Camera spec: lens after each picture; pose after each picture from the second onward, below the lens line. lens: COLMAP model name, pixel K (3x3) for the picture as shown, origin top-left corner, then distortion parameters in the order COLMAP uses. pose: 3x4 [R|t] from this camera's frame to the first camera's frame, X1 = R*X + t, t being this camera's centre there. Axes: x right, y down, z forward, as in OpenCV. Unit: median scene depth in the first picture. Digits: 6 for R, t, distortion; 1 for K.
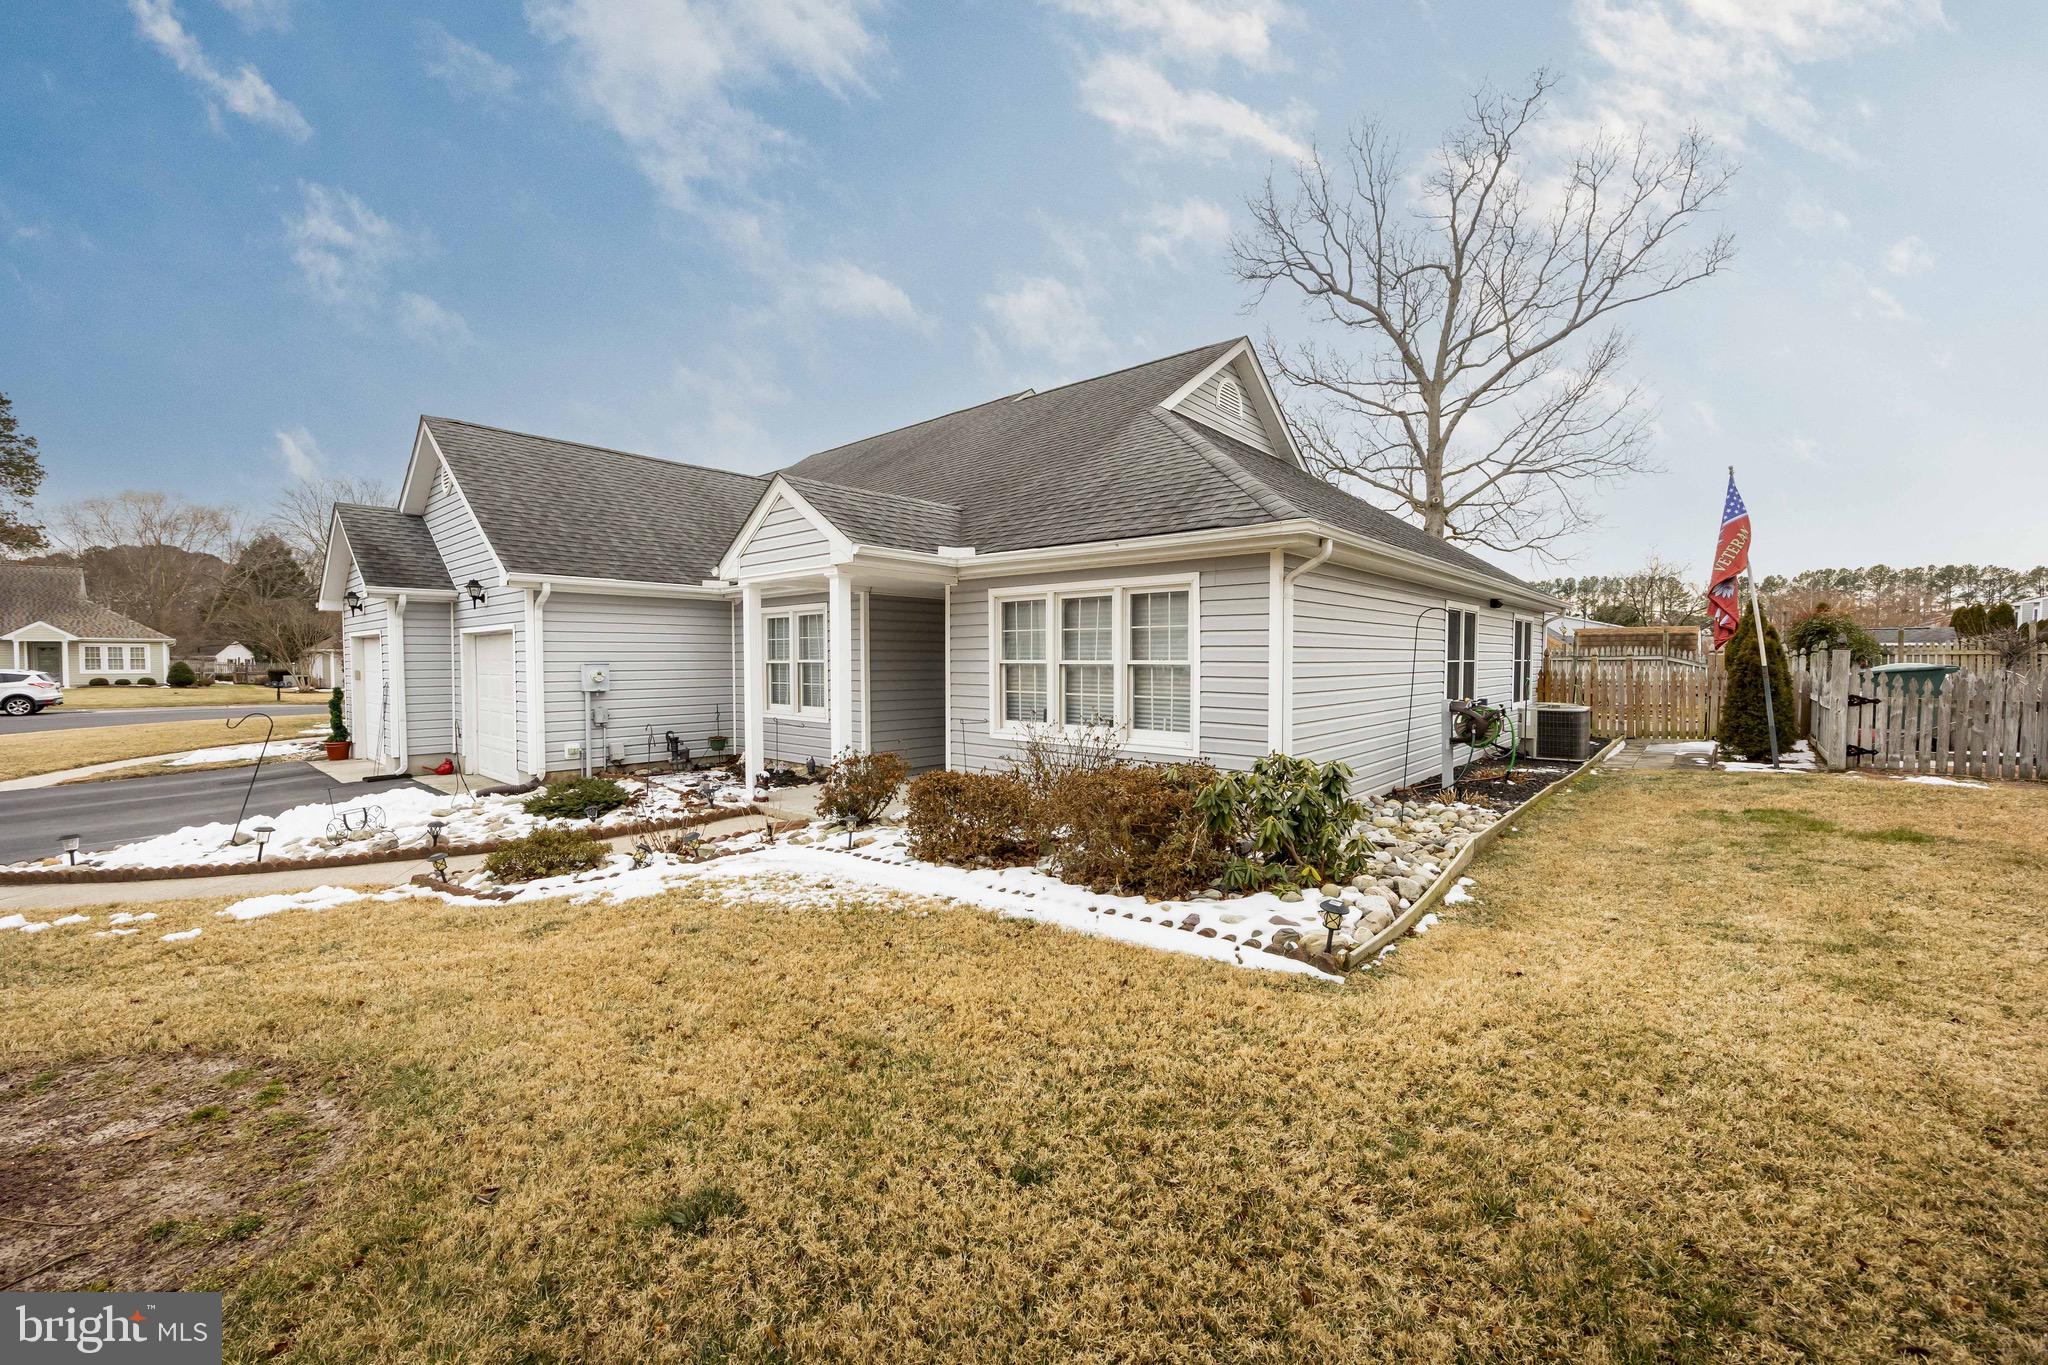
lens RADIAL K [[798.3, 0, 1024.0], [0, 798.3, 682.5], [0, 0, 1]] dist [-0.002042, -0.000110]
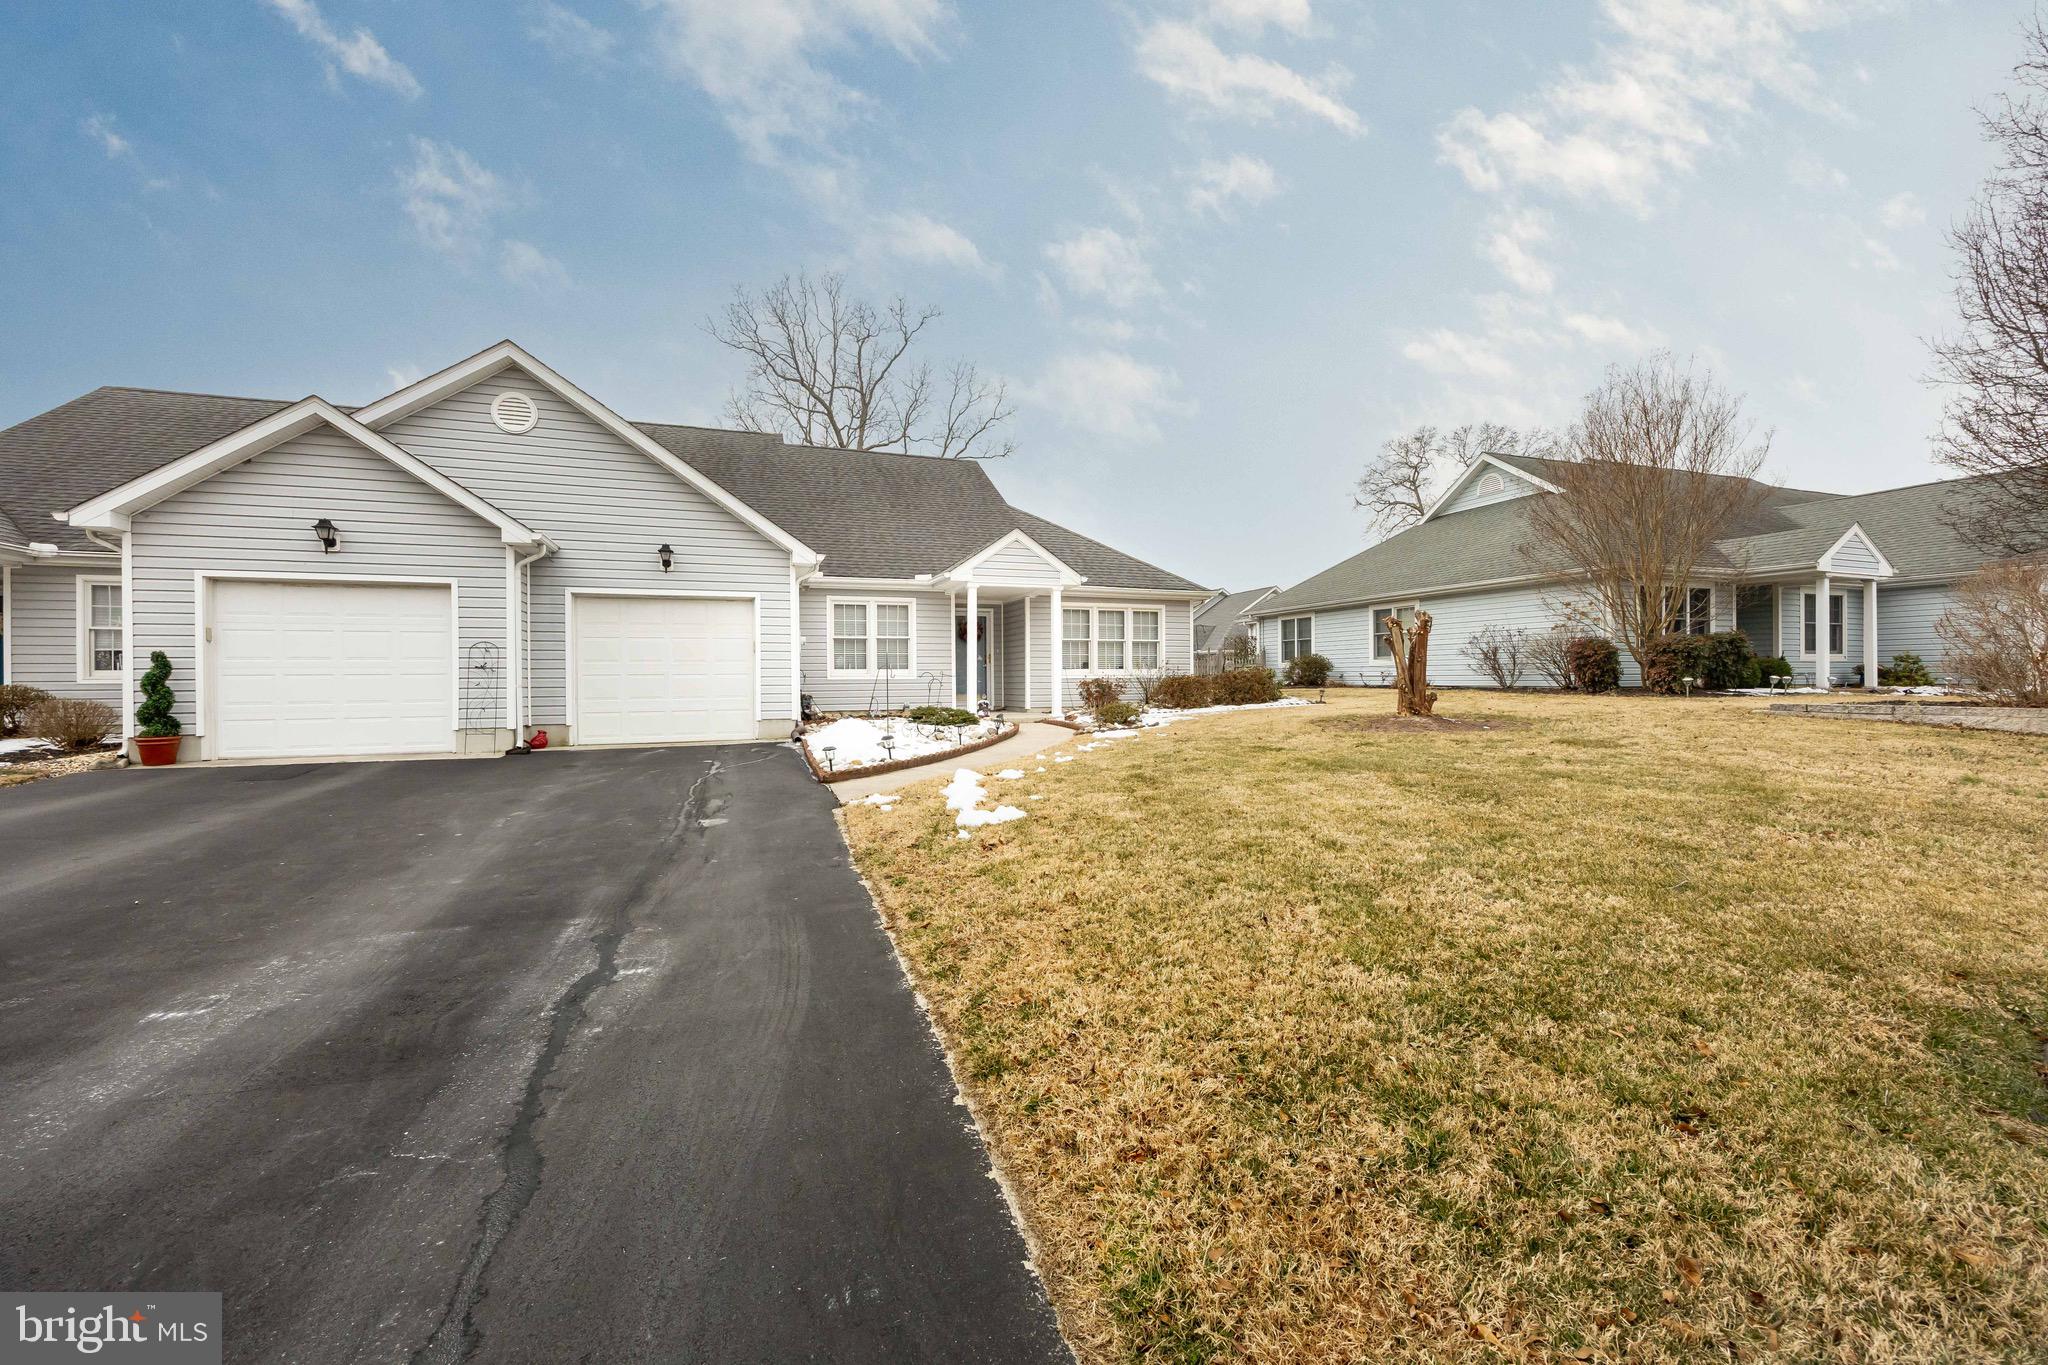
lens RADIAL K [[812.6, 0, 1024.0], [0, 812.6, 682.5], [0, 0, 1]] dist [-0.008945, -0.000008]
pose [[0.478163, -0.006113, 0.878250, -1.768223], [0.031160, 0.999464, -0.010008, 0.094089], [-0.877718, 0.032151, 0.478097, 0.124403]]
